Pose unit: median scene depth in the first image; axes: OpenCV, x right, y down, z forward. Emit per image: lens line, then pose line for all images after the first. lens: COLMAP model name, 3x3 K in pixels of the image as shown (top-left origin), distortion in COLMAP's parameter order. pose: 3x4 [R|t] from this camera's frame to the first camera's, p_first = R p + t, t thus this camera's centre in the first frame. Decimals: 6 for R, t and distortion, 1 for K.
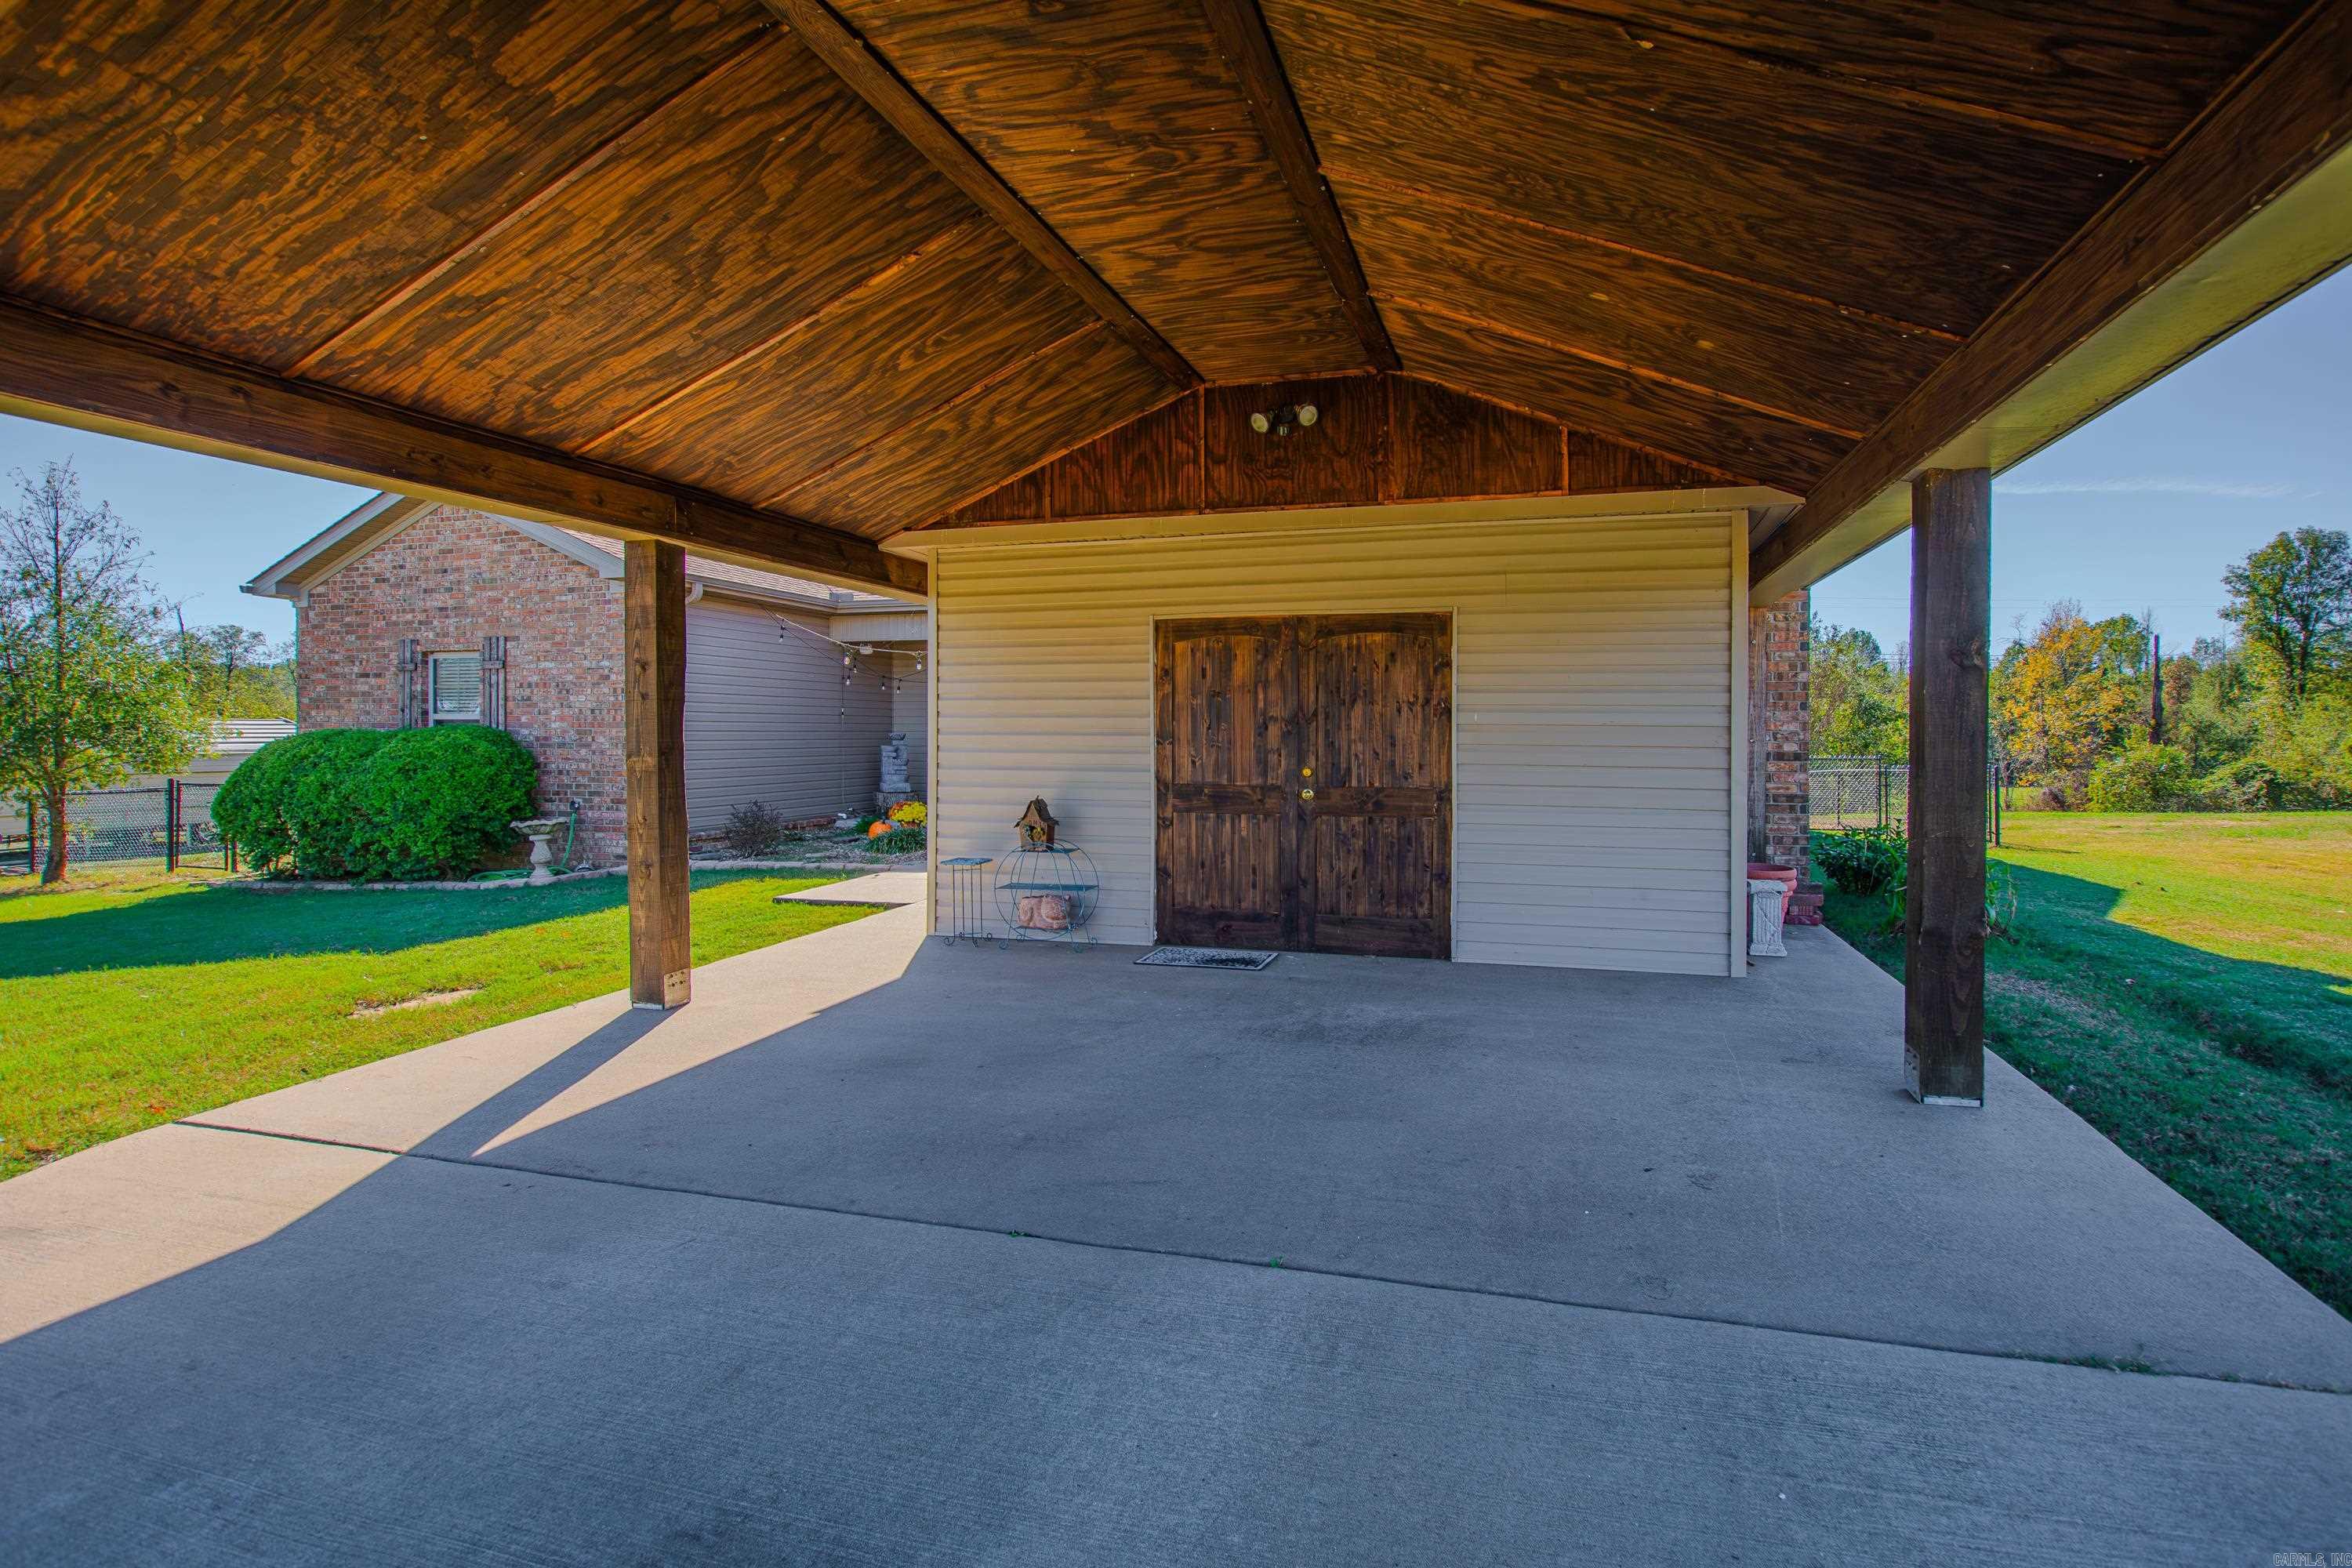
lens RADIAL K [[1081.8, 0, 1254.4], [0, 1081.8, 771.9], [0, 0, 1]] dist [-0.028802, 0.000568]
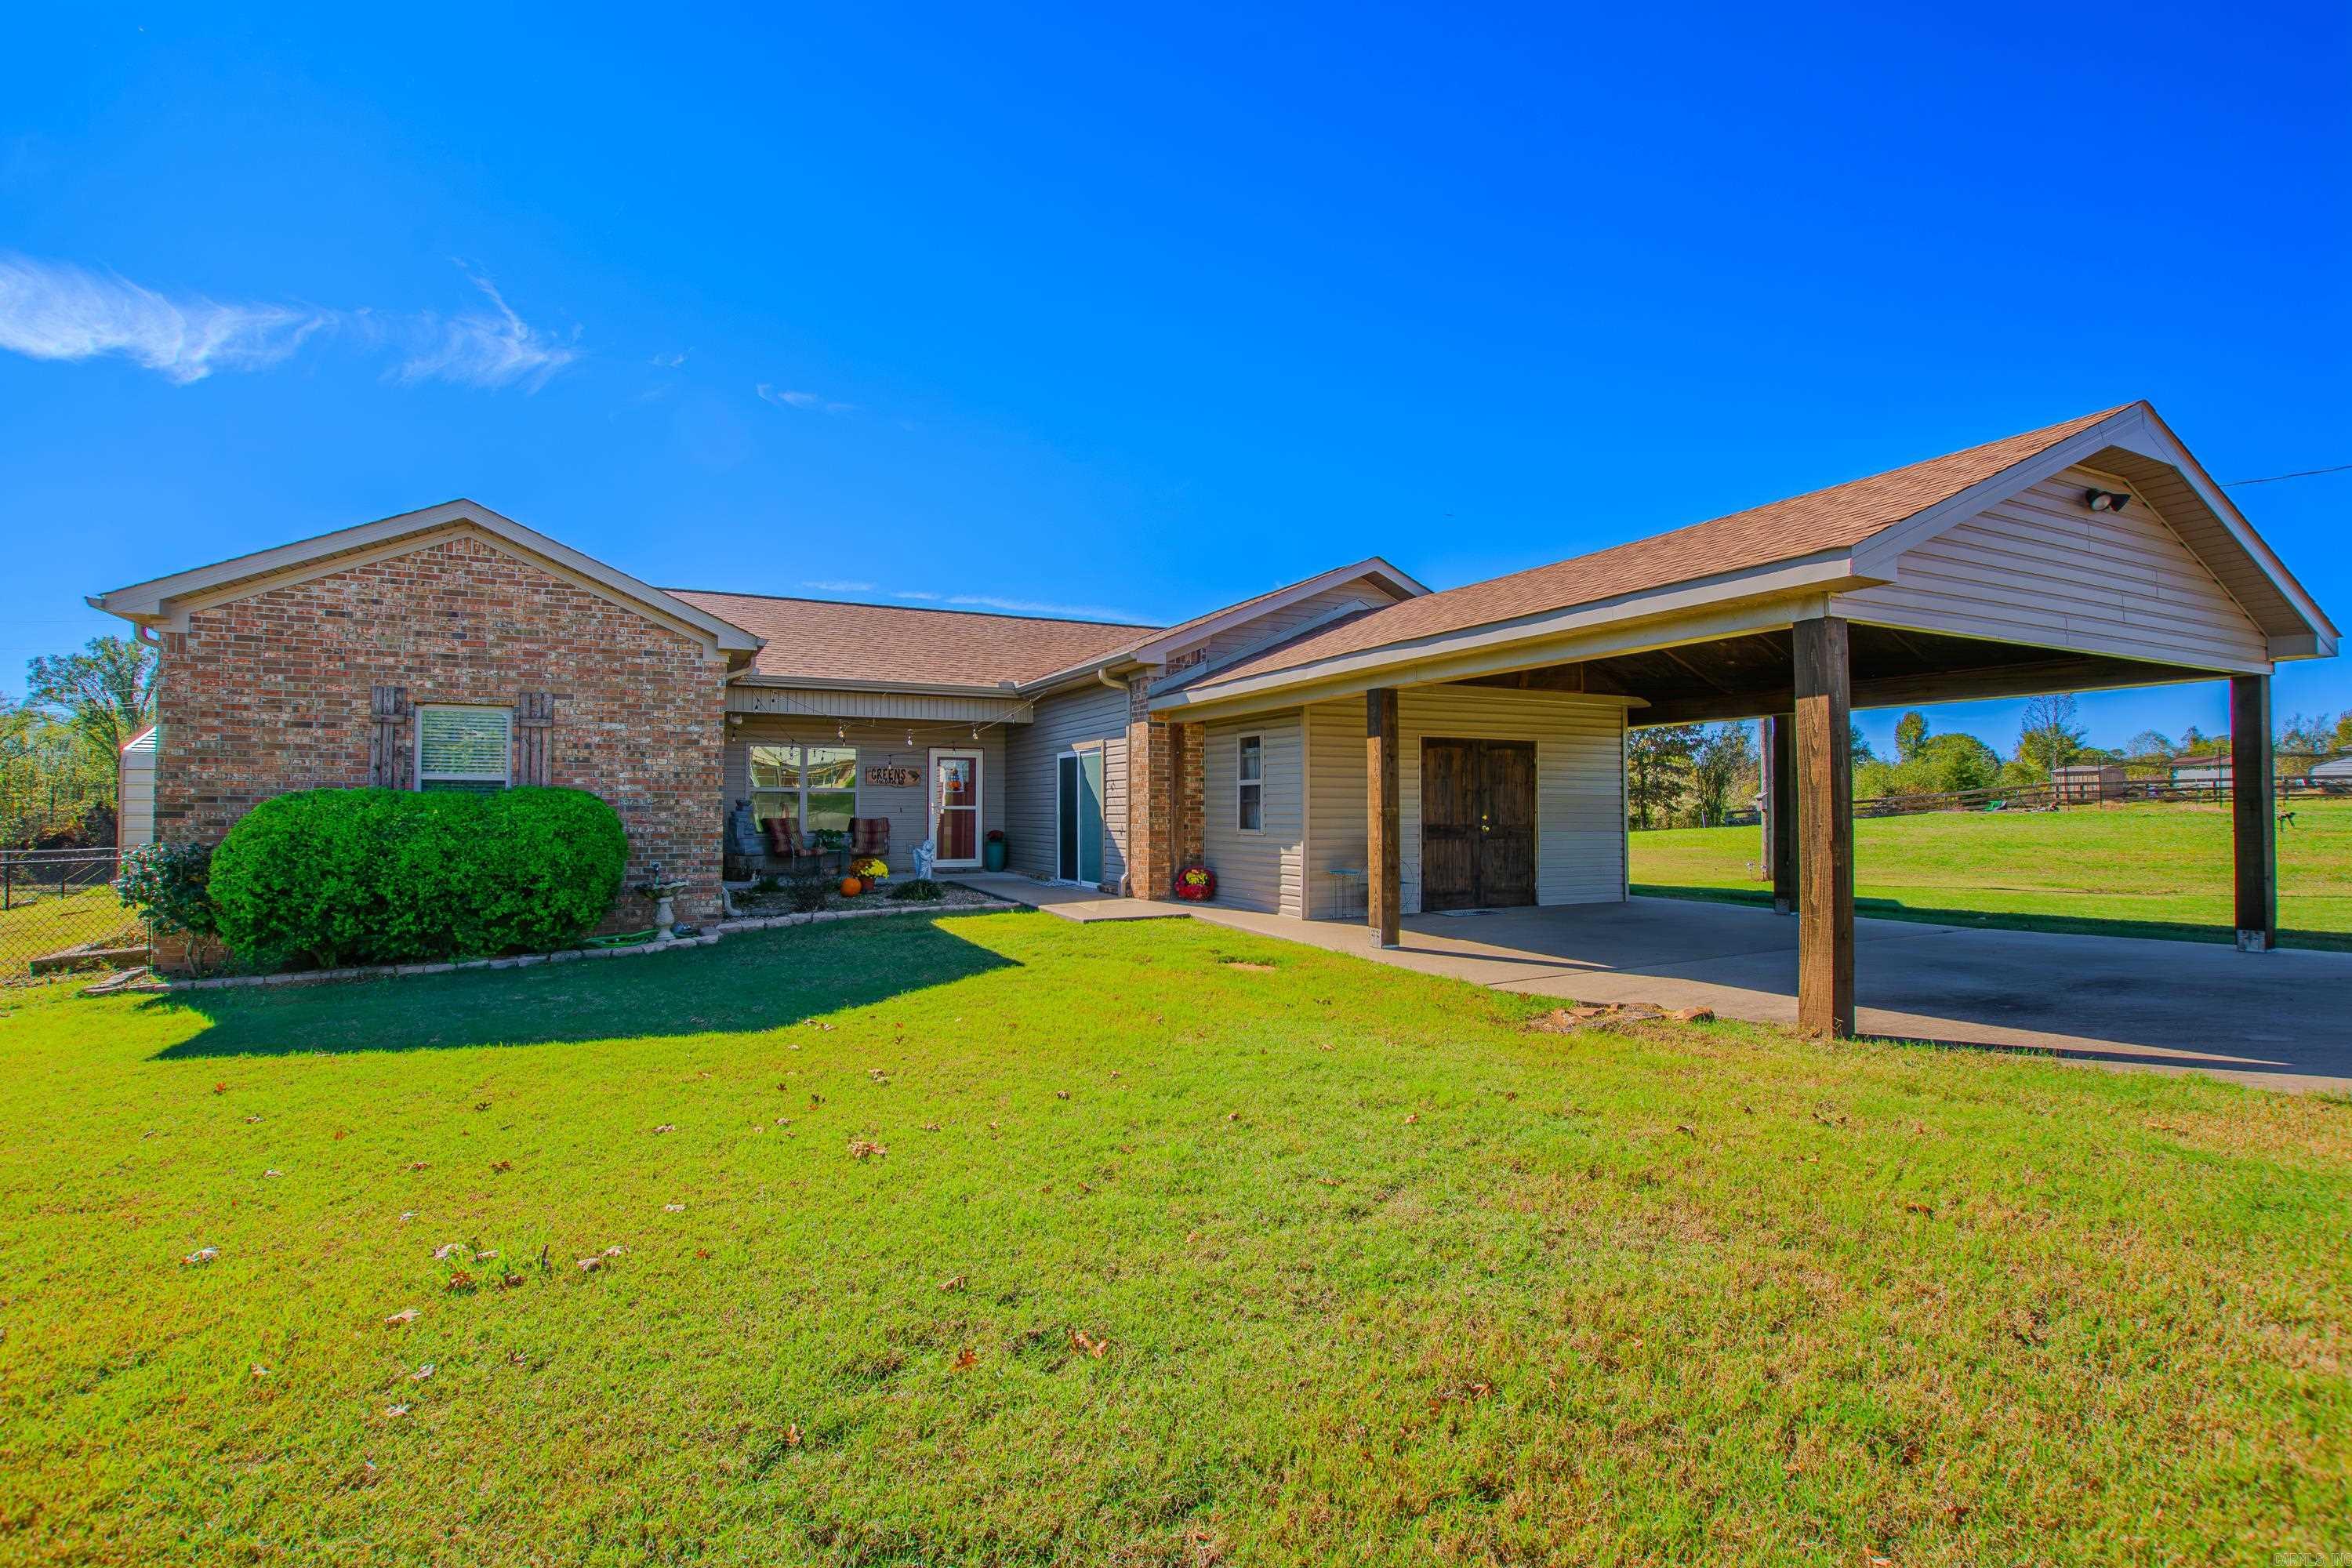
lens RADIAL K [[1030.4, 0, 1155.6], [0, 1030.4, 793.3], [0, 0, 1]] dist [-0.031701, 0.000249]
pose [[0.762899, 0.008851, 0.646457, -1.635267], [0.022936, 0.998906, -0.040744, 0.019516], [-0.646111, 0.045911, 0.761862, -0.055383]]
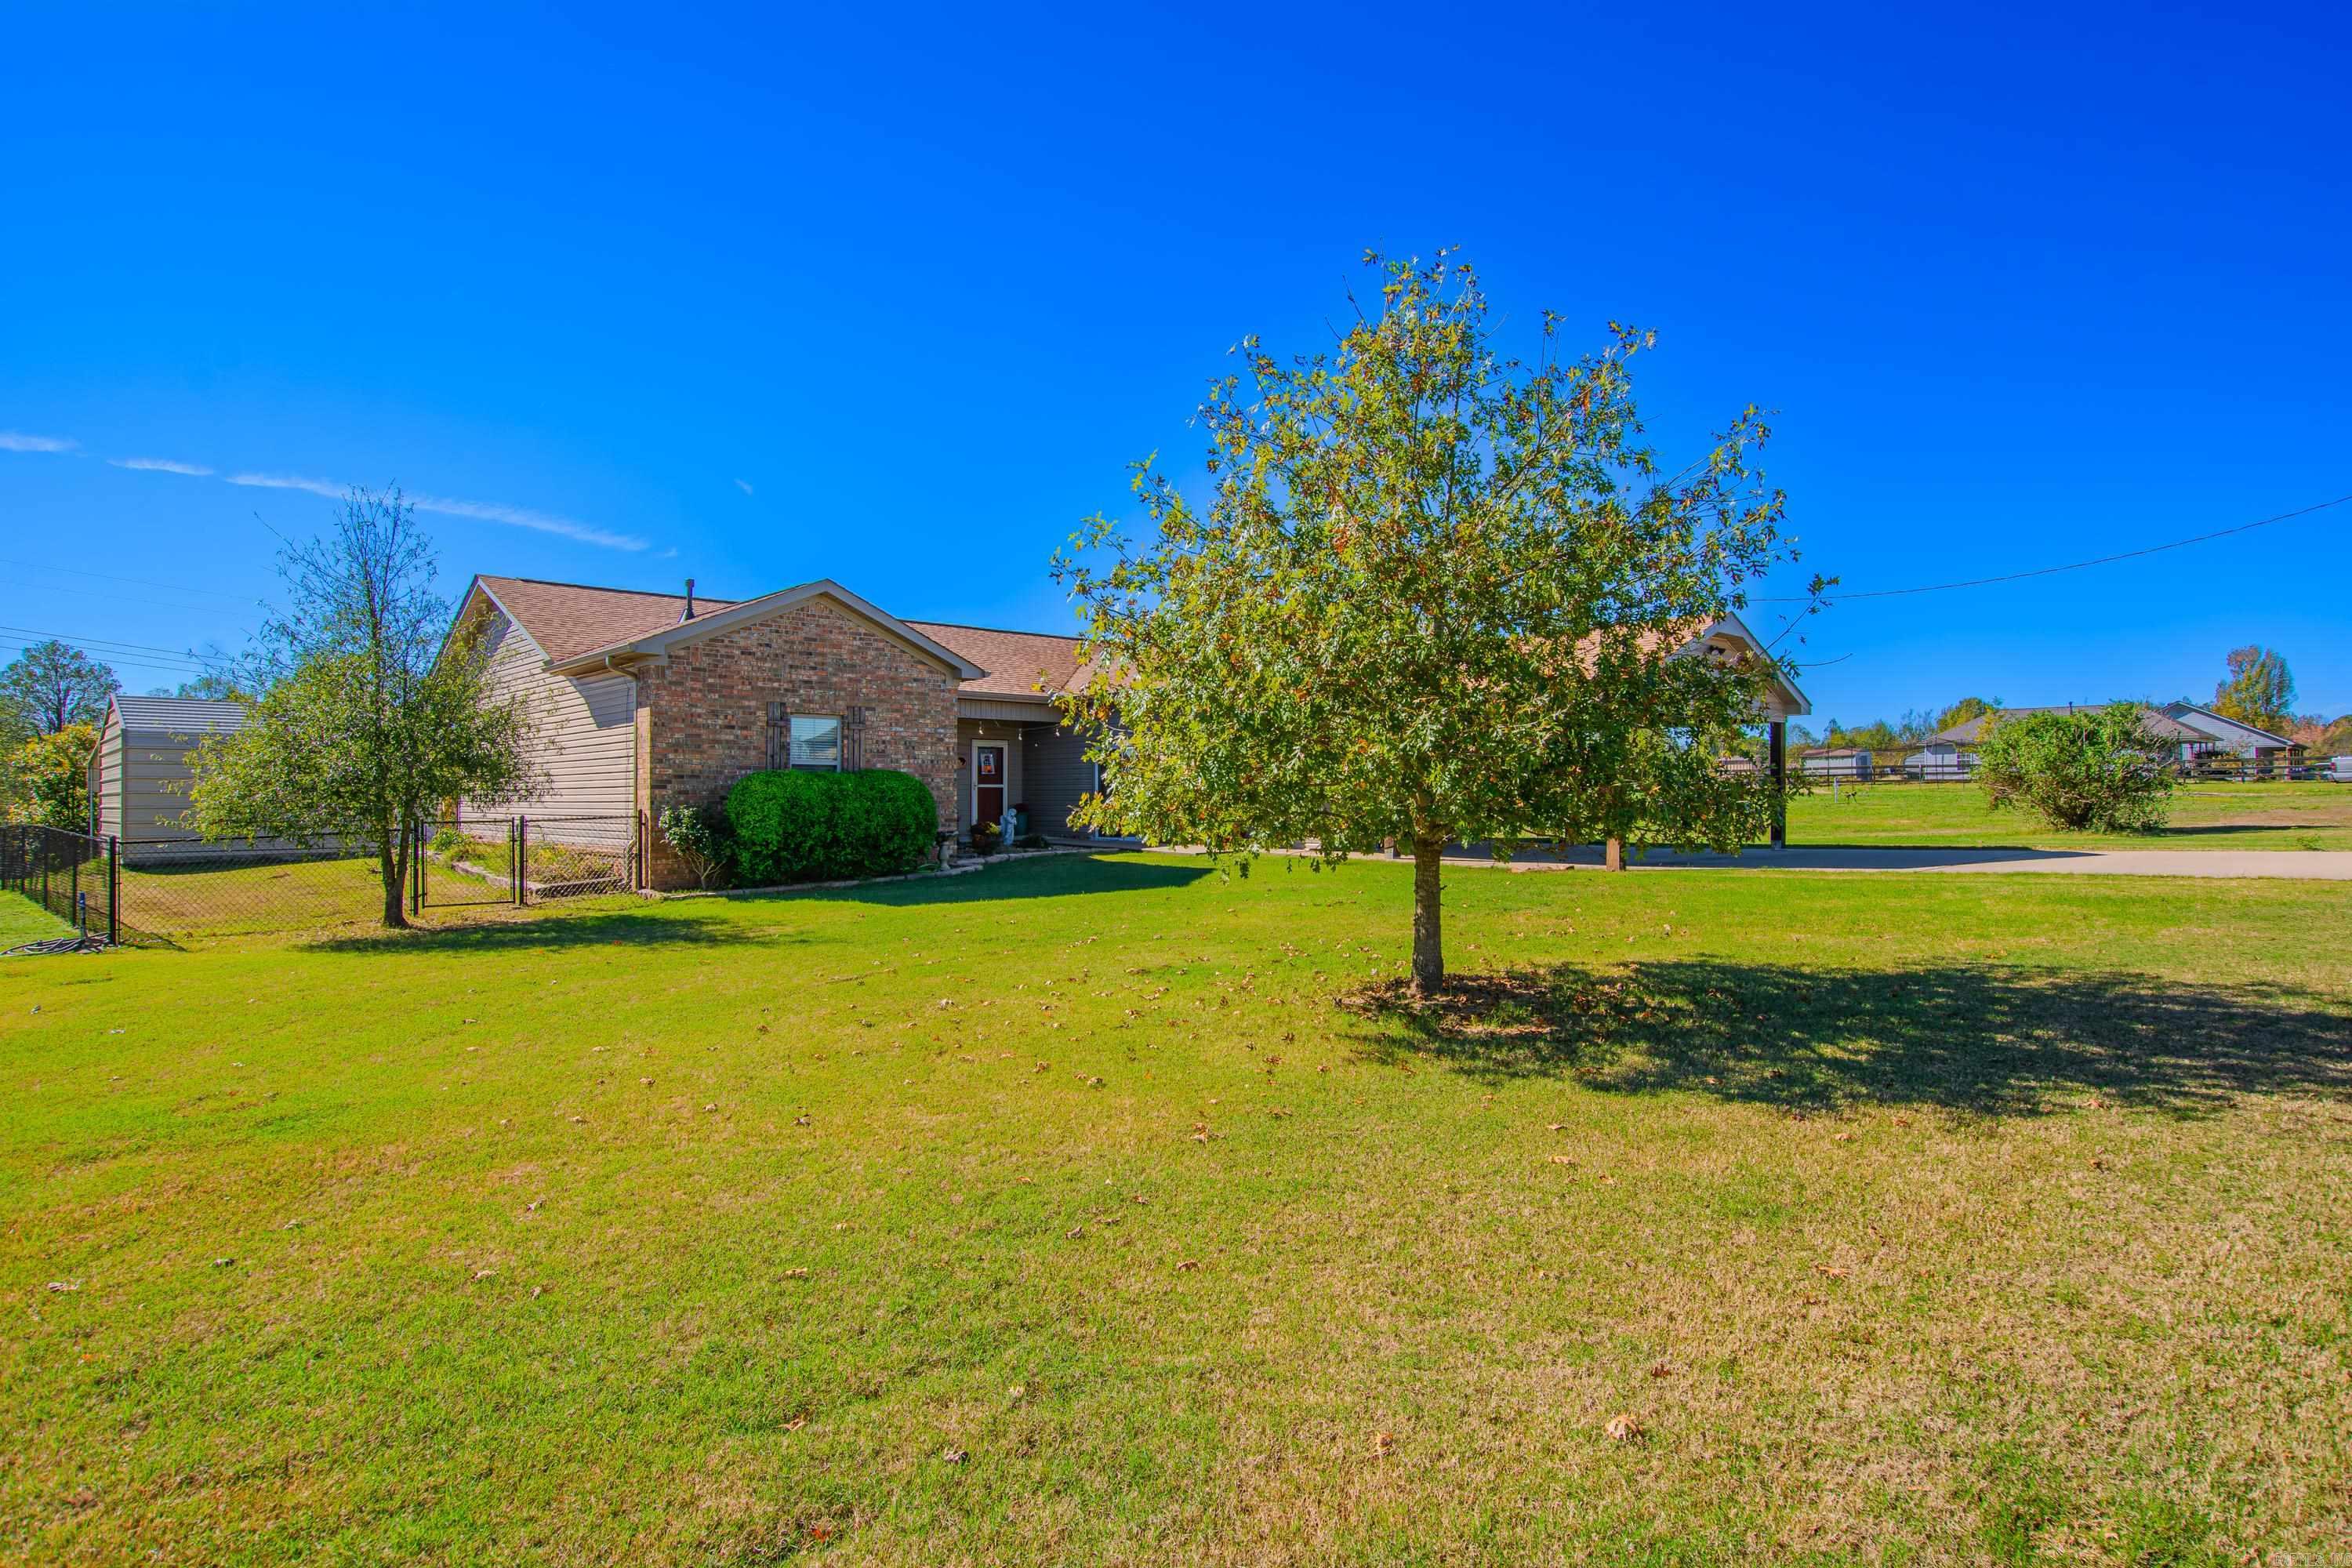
lens RADIAL K [[1131.7, 0, 1176.0], [0, 1131.7, 784.0], [0, 0, 1]] dist [-0.073569, -0.000024]
pose [[0.561357, 0.005961, 0.827553, -3.179249], [0.029925, 0.999174, -0.027496, 0.053422], [-0.827033, 0.040200, 0.560714, -0.325313]]
